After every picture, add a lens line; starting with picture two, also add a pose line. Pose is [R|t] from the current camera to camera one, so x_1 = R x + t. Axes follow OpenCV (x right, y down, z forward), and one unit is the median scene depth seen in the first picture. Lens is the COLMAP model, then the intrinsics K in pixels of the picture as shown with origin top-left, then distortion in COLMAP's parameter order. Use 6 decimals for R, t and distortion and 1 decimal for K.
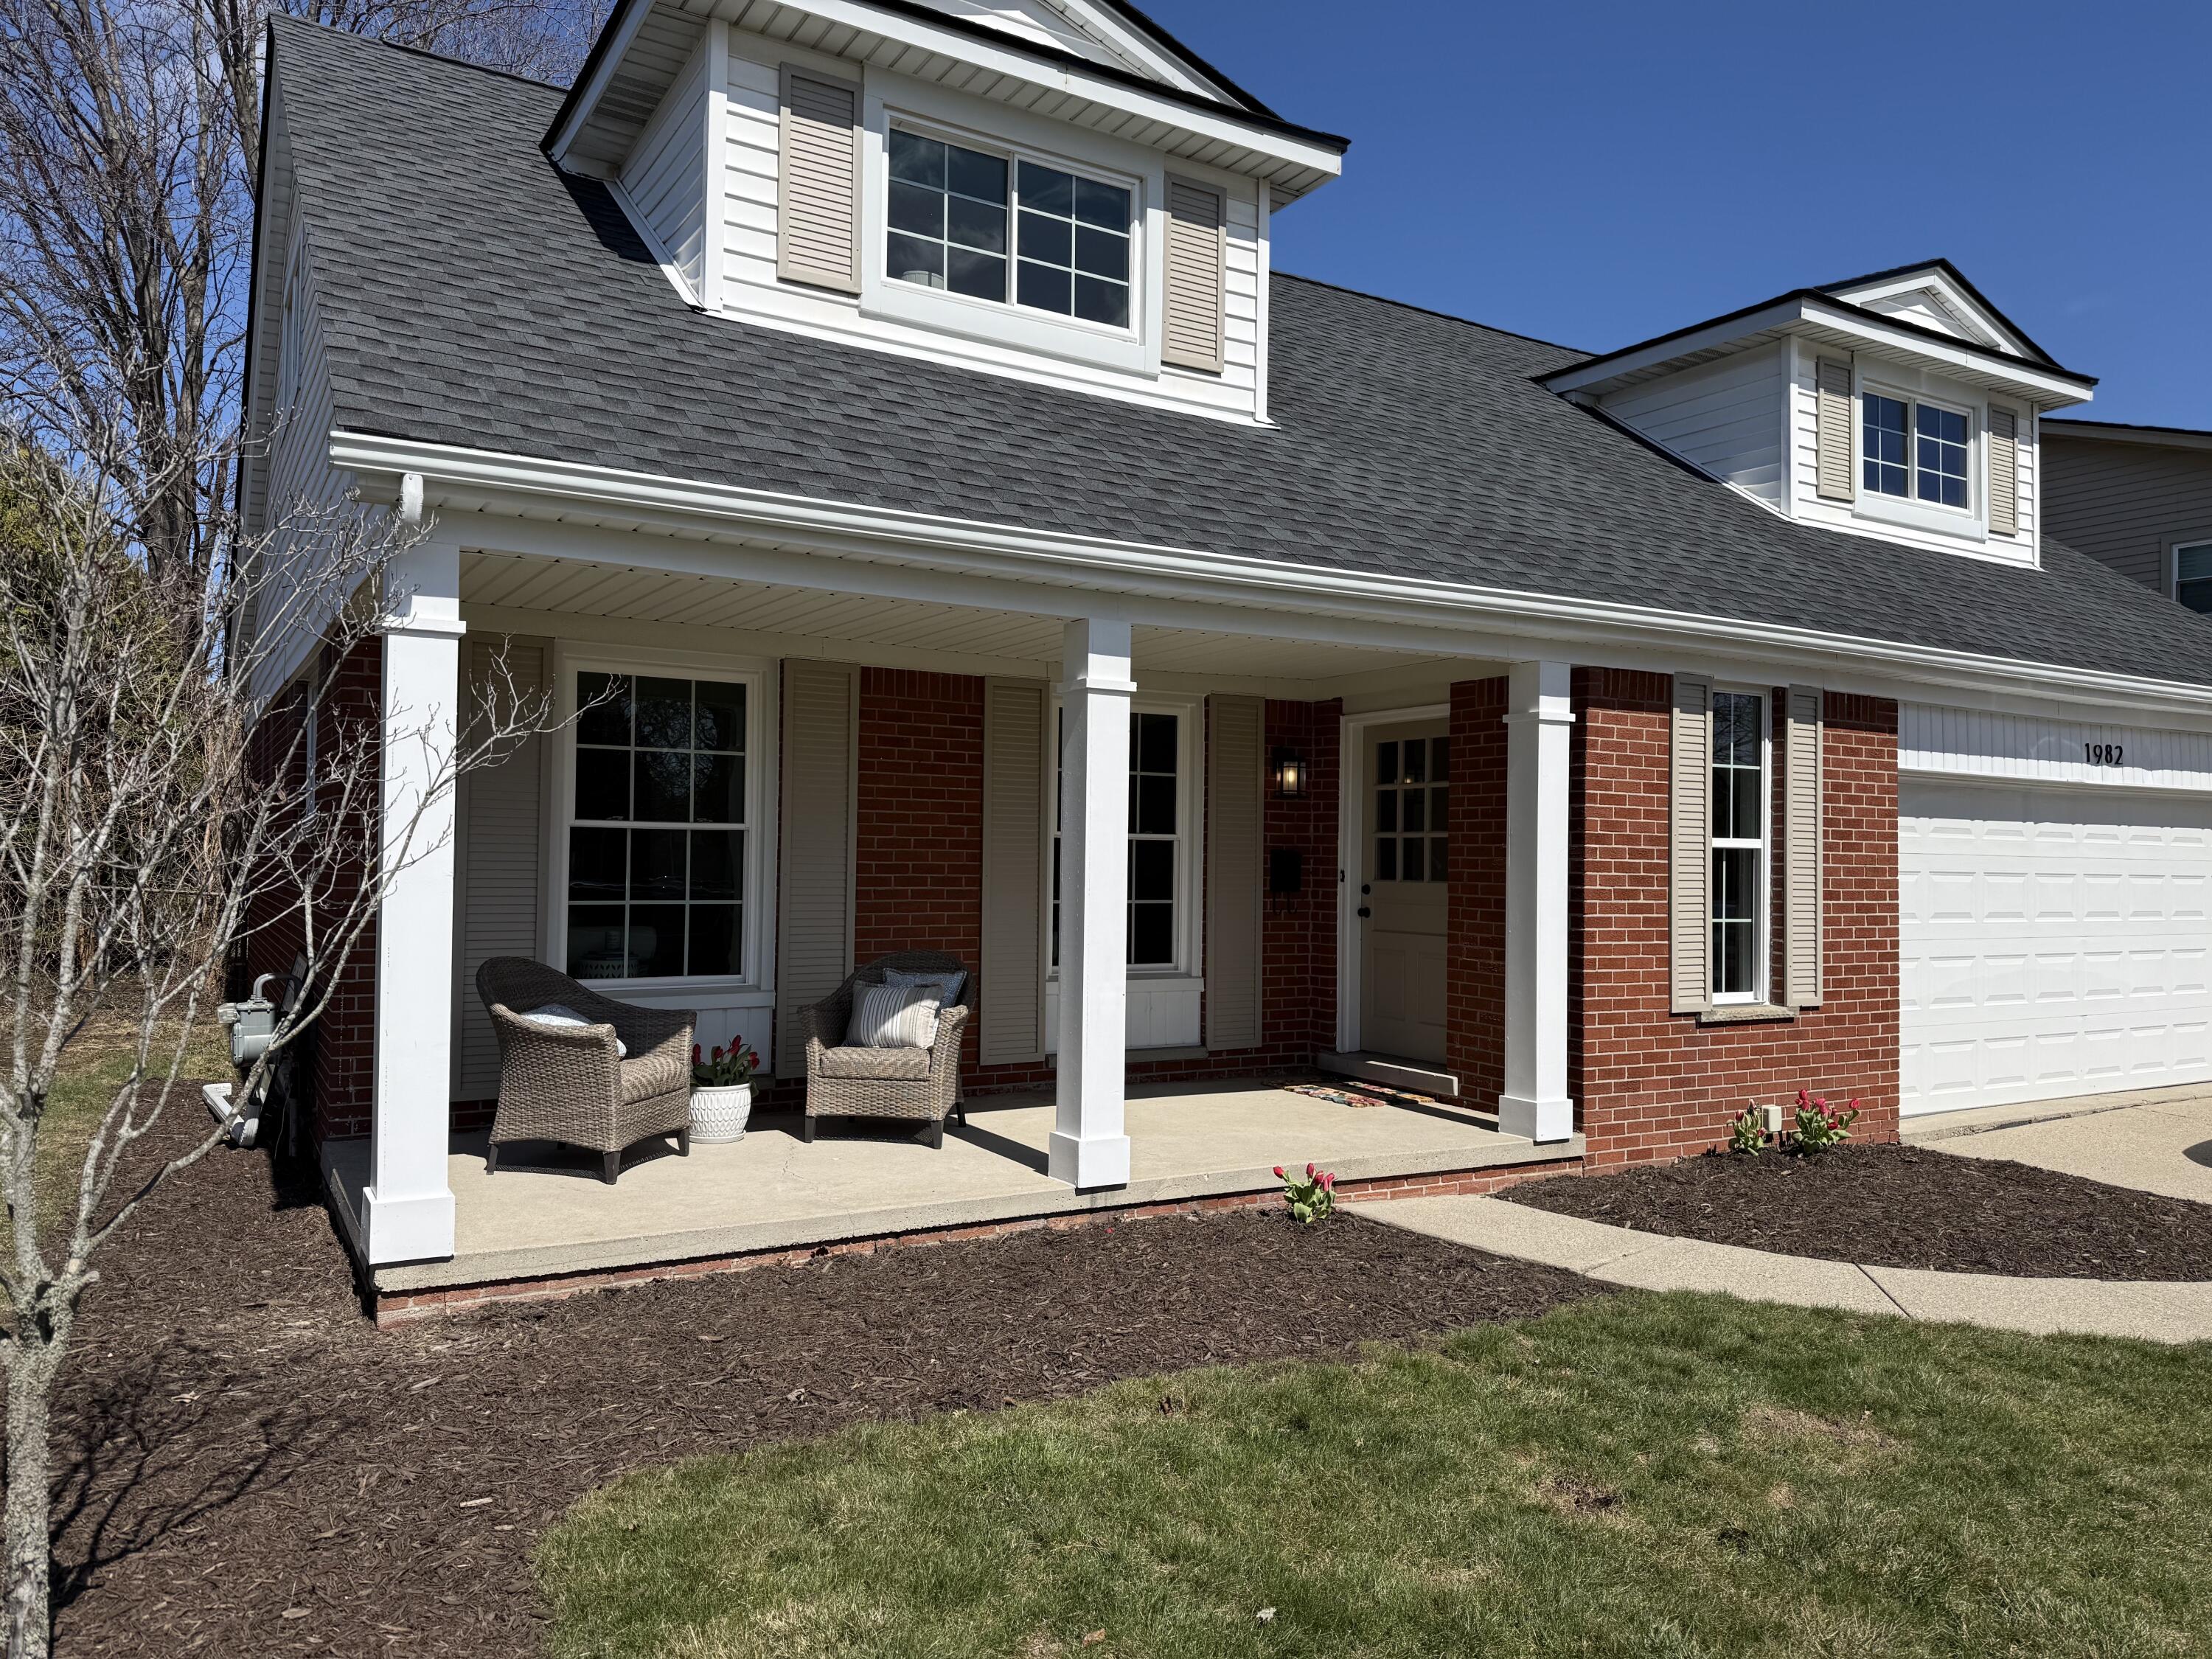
lens RADIAL K [[1541.9, 0, 1106.0], [0, 1541.9, 829.5], [0, 0, 1]] dist [0.116886, -0.116974]
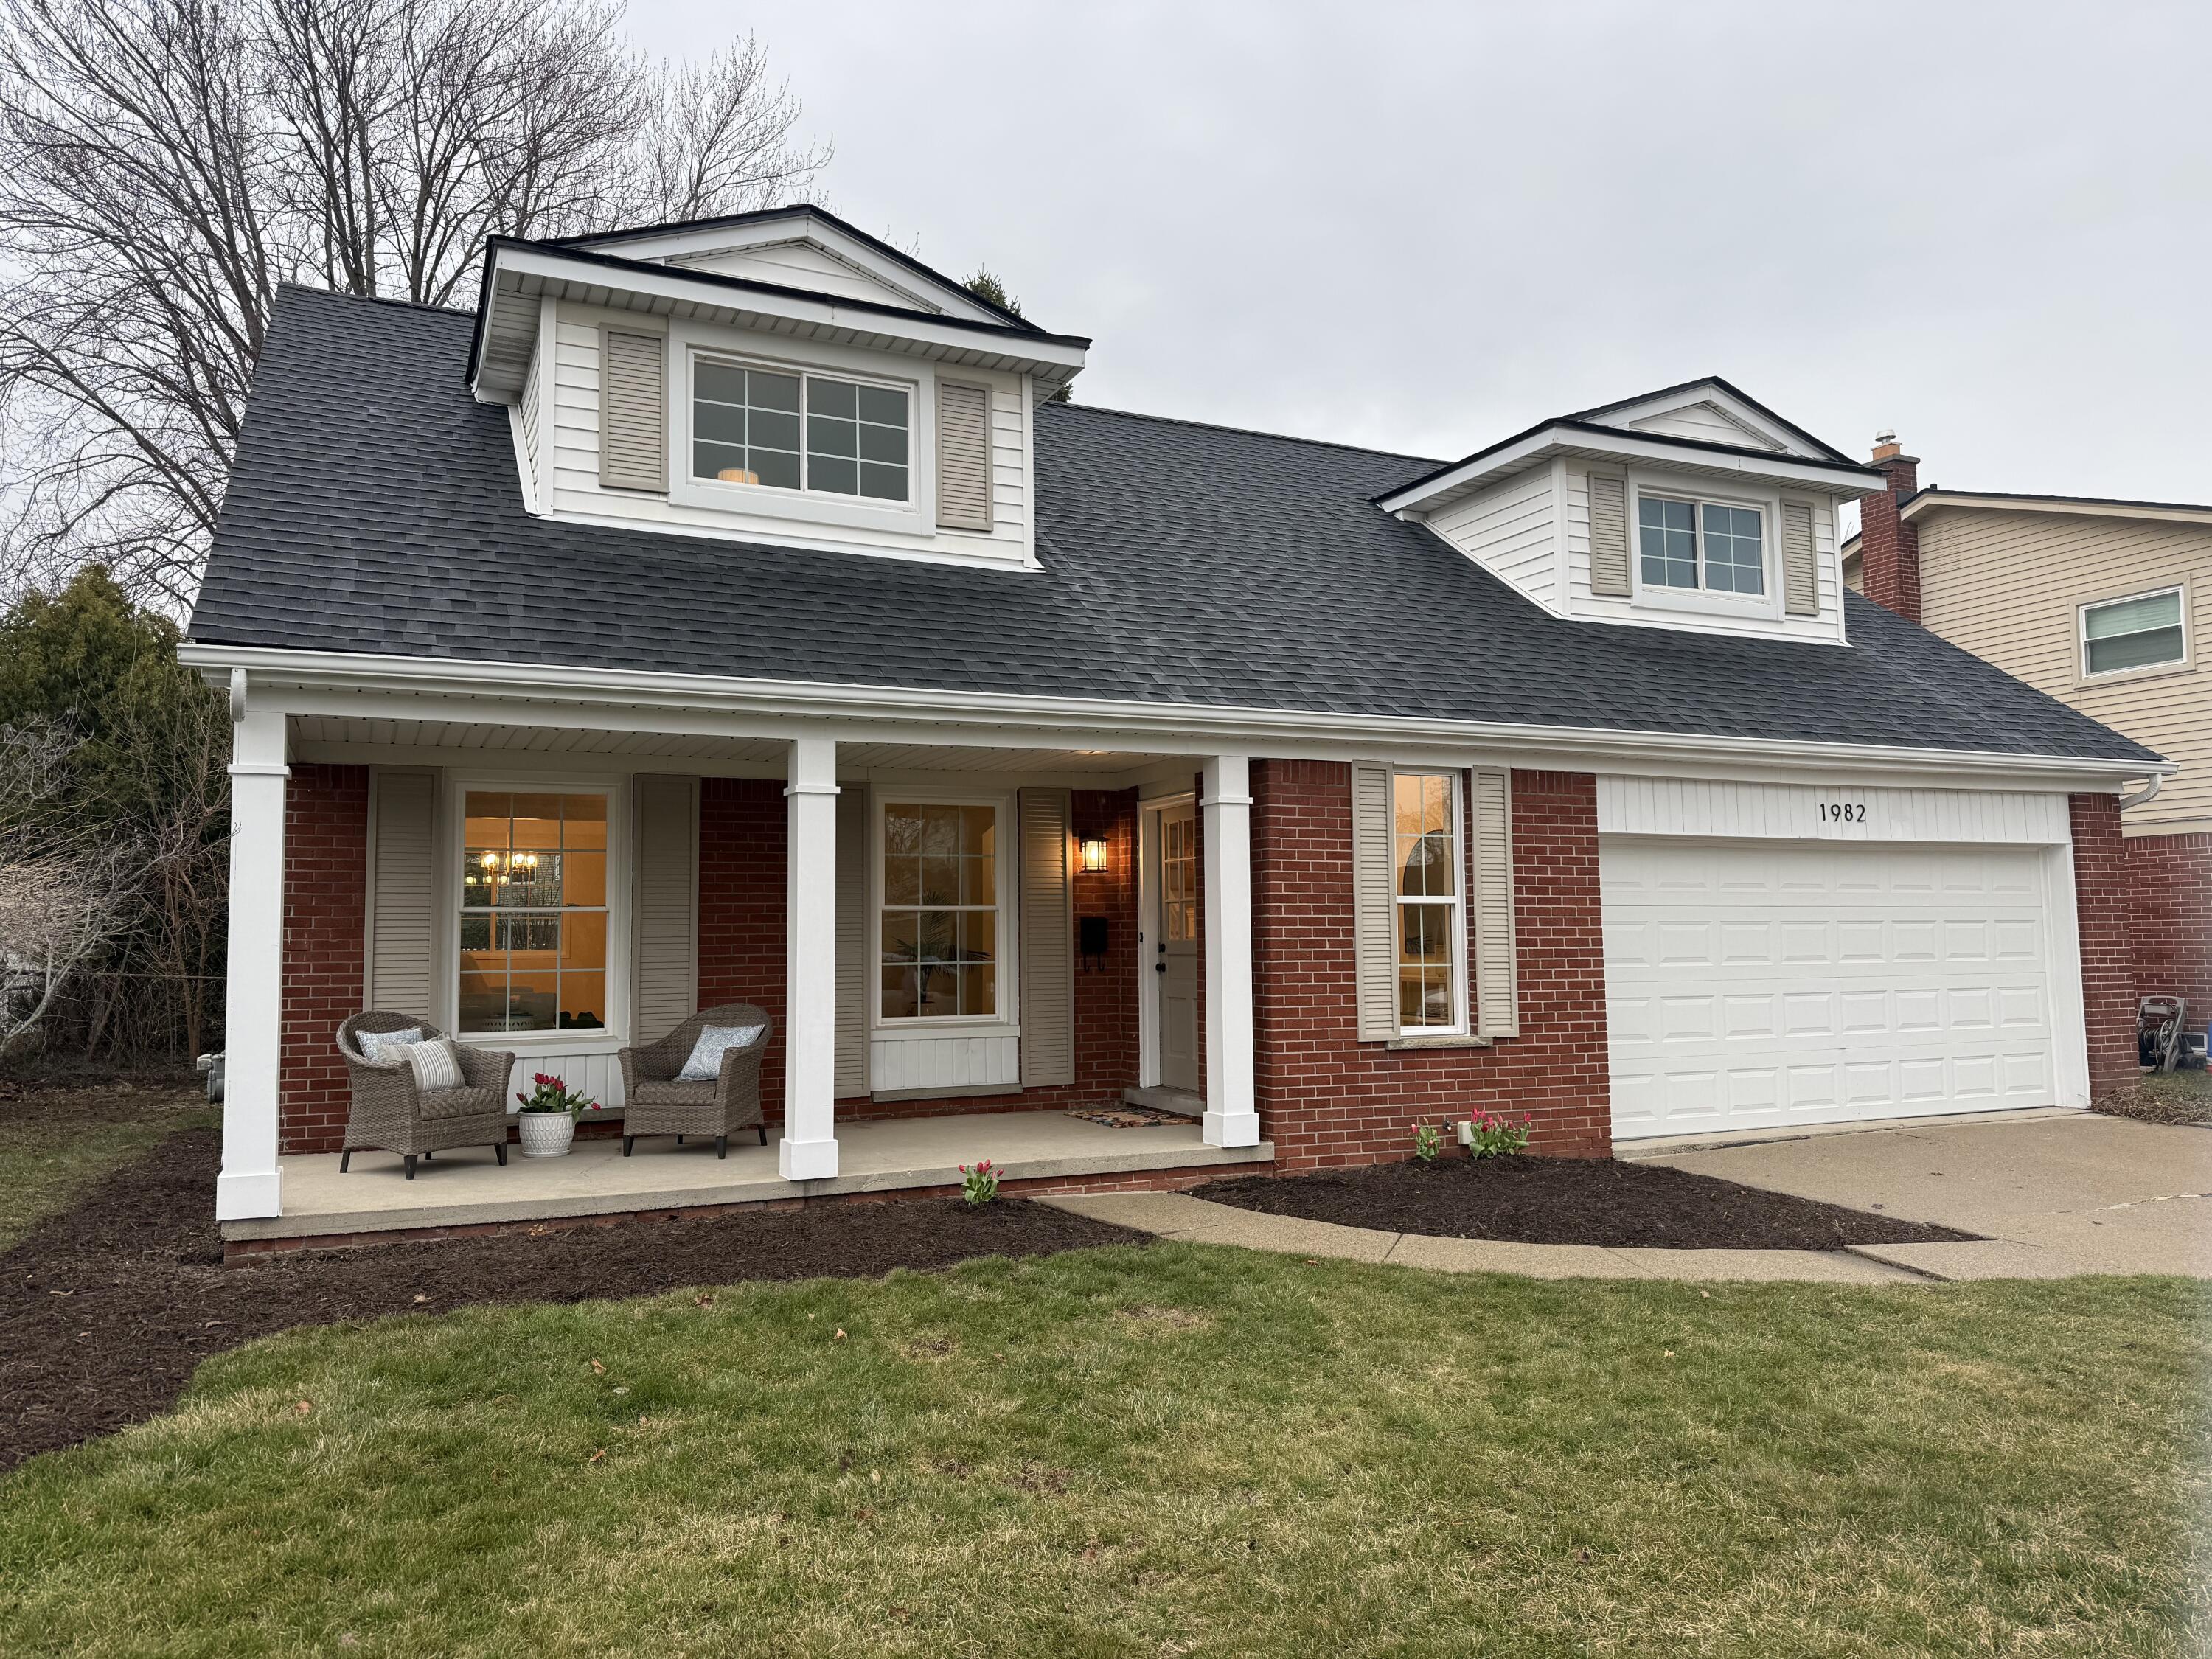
lens RADIAL K [[1551.3, 0, 1107.1], [0, 1551.3, 844.5], [0, 0, 1]] dist [0.217364, -0.326338]
pose [[0.993374, -0.032486, -0.110239, 0.301445], [0.027433, 0.998516, -0.047048, 0.016665], [0.111603, 0.043713, 0.992791, -0.218166]]
